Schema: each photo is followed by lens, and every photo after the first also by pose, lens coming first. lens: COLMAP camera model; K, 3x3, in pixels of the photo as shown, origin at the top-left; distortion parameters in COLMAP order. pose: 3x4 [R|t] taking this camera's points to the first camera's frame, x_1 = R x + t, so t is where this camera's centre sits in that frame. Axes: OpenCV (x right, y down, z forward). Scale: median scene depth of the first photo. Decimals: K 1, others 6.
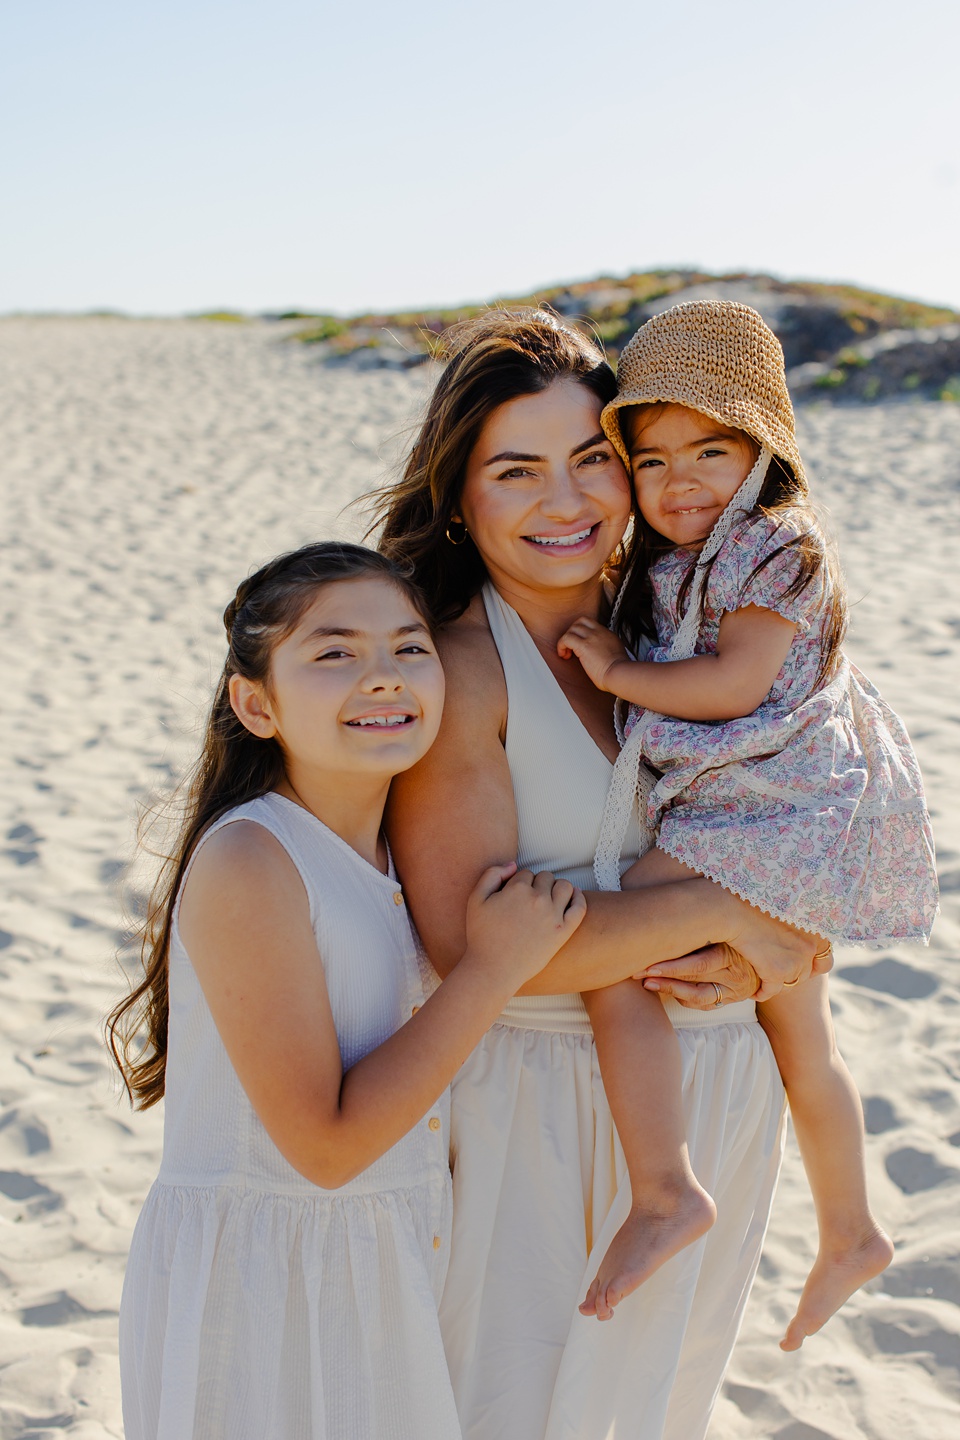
lens RADIAL K [[2094.2, 0, 484.8], [0, 2094.2, 715.8], [0, 0, 1]] dist [0.012249, -0.014145]
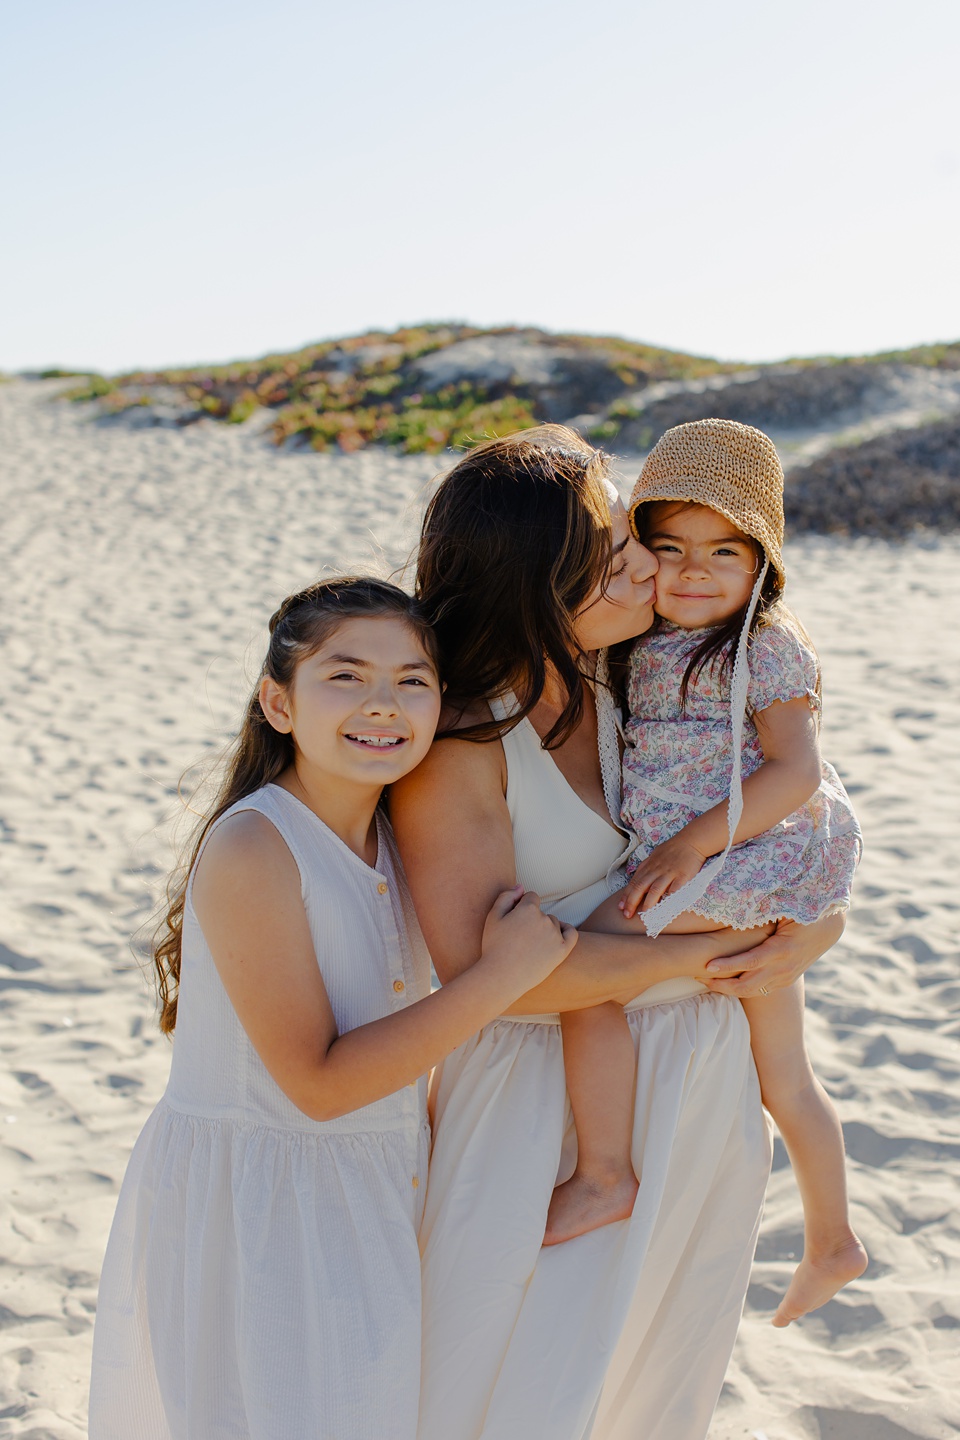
lens RADIAL K [[2129.7, 0, 477.0], [0, 2129.7, 694.1], [0, 0, 1]] dist [0.020935, -0.090828]
pose [[0.993904, -0.029101, 0.106343, -0.012710], [0.033052, 0.998820, -0.035585, 0.002816], [-0.105182, 0.038883, 0.993693, -0.021959]]
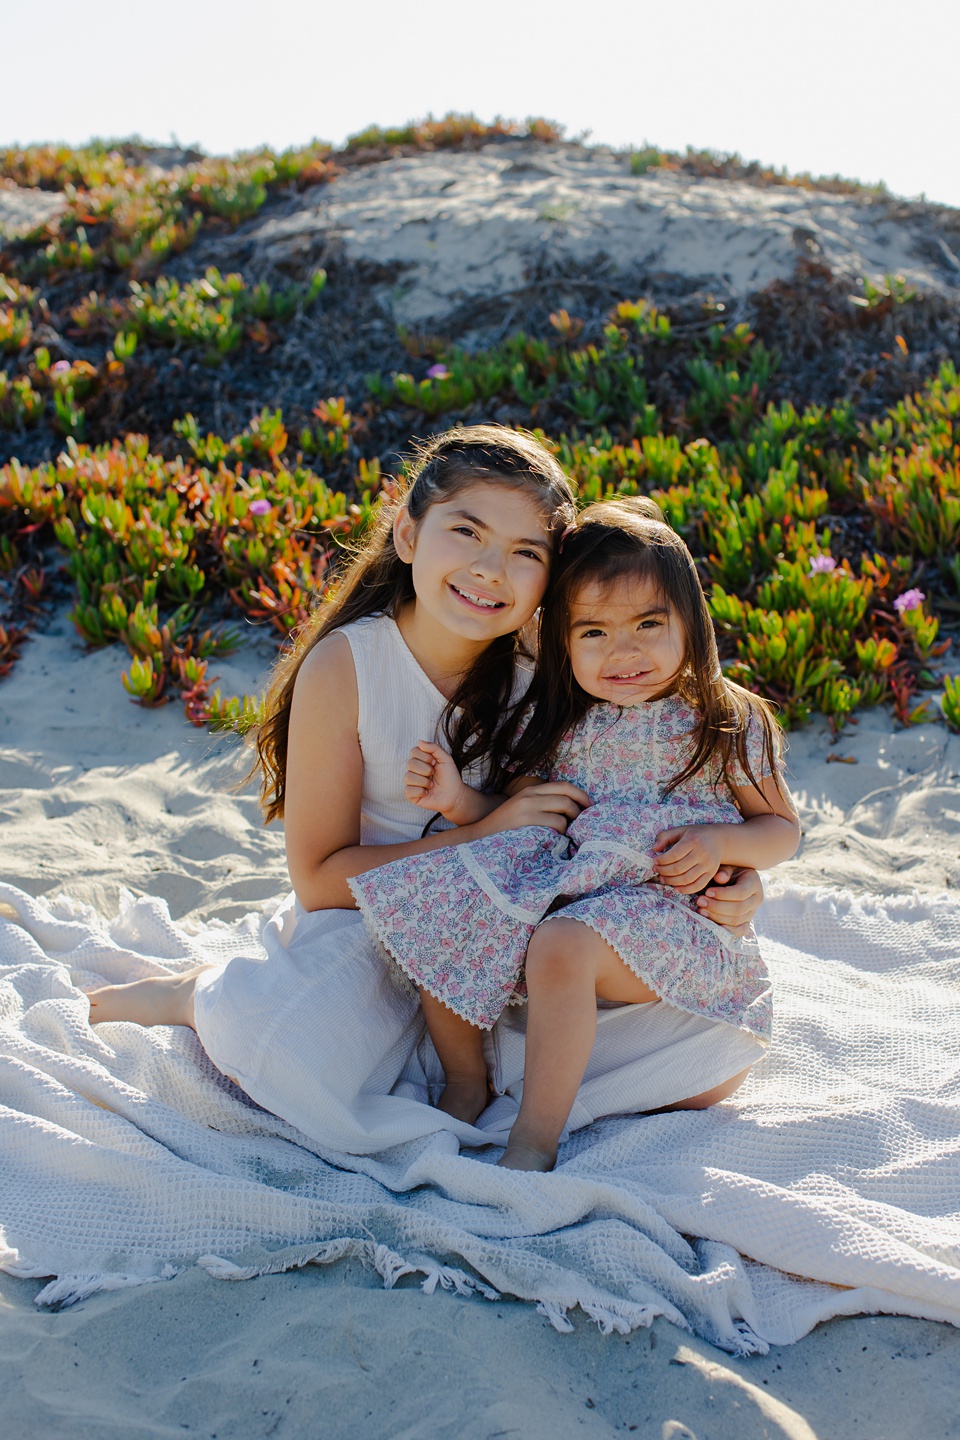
lens RADIAL K [[2166.2, 0, 478.4], [0, 2166.2, 759.4], [0, 0, 1]] dist [0.019676, -0.013215]
pose [[0.898793, -0.094612, 0.428042, -0.033032], [0.088484, 0.995489, 0.034242, -0.198157], [-0.429351, 0.007098, 0.903110, 1.091272]]
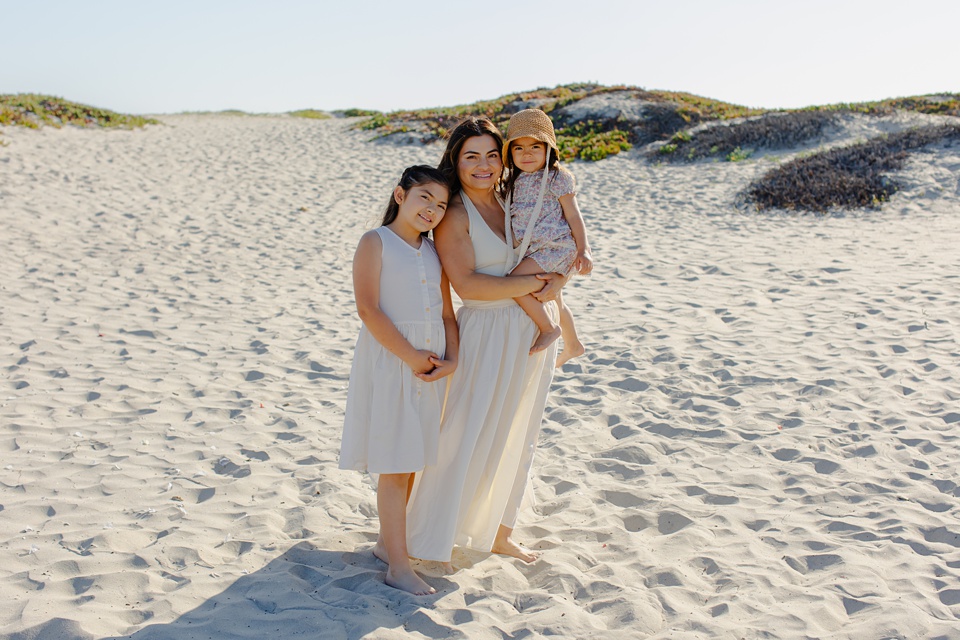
lens RADIAL K [[1384.8, 0, 475.9], [0, 1384.8, 320.1], [0, 0, 1]] dist [0.016158, 0.005330]
pose [[0.999993, -0.003553, 0.001284, 0.004123], [0.003601, 0.999198, -0.039886, 0.033073], [-0.001141, 0.039891, 0.999203, -0.175353]]
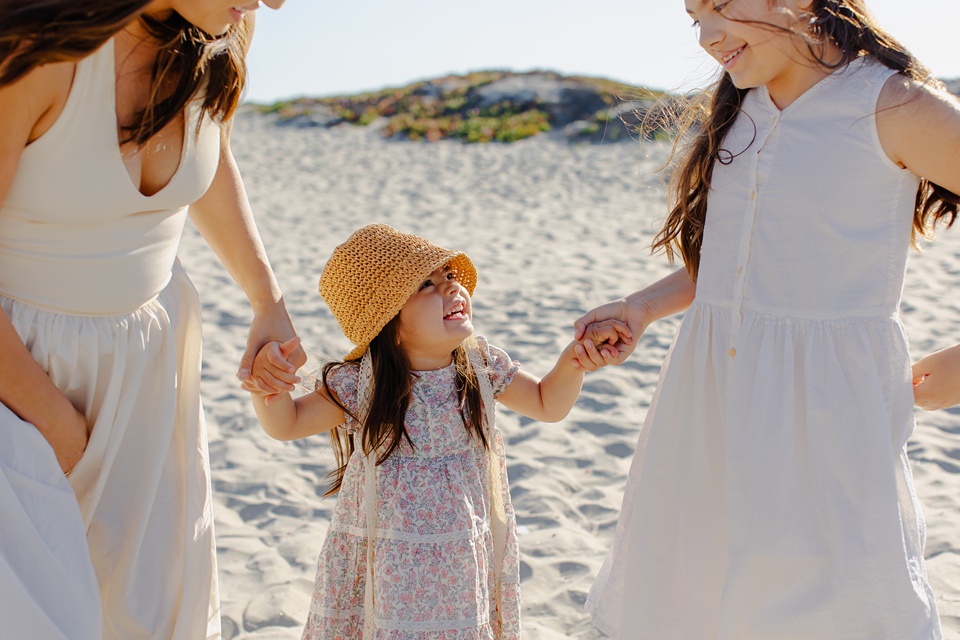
lens RADIAL K [[1444.1, 0, 498.7], [0, 1444.1, 310.6], [0, 0, 1]] dist [0.019676, -0.013215]
pose [[0.996238, -0.010661, 0.086006, -0.006639], [0.015660, 0.998213, -0.057661, 0.055801], [-0.085238, 0.058791, 0.994625, -0.137531]]
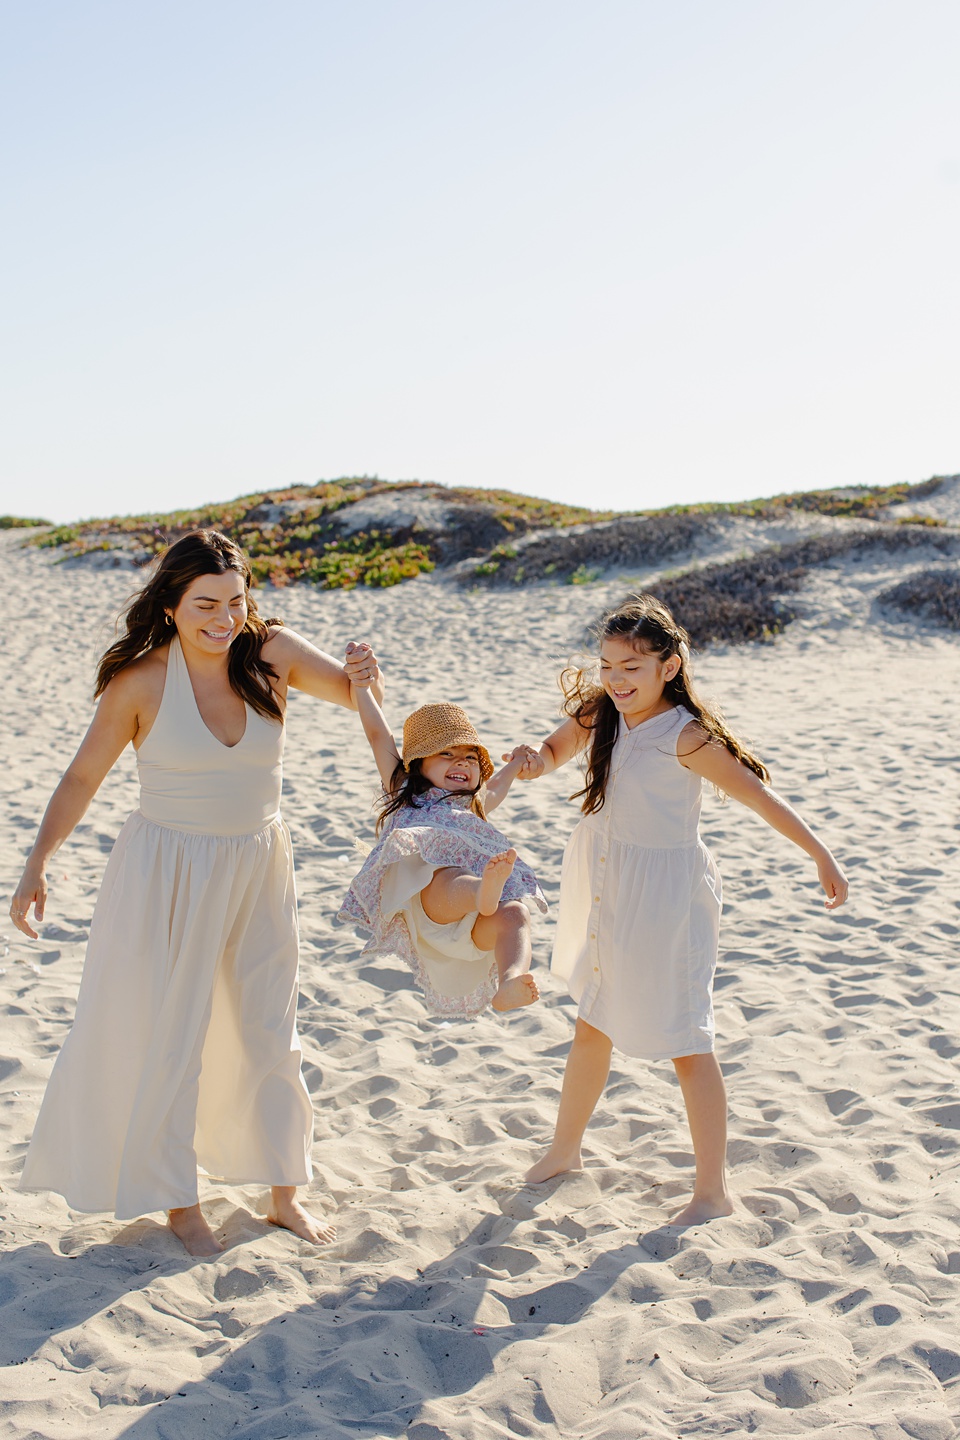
lens RADIAL K [[2149.9, 0, 477.6], [0, 2149.9, 743.4], [0, 0, 1]] dist [0.078096, -0.524116]
pose [[0.989169, -0.030238, 0.143632, -0.035150], [0.042044, 0.995917, -0.079883, 0.056773], [-0.140630, 0.085057, 0.986402, -0.319512]]
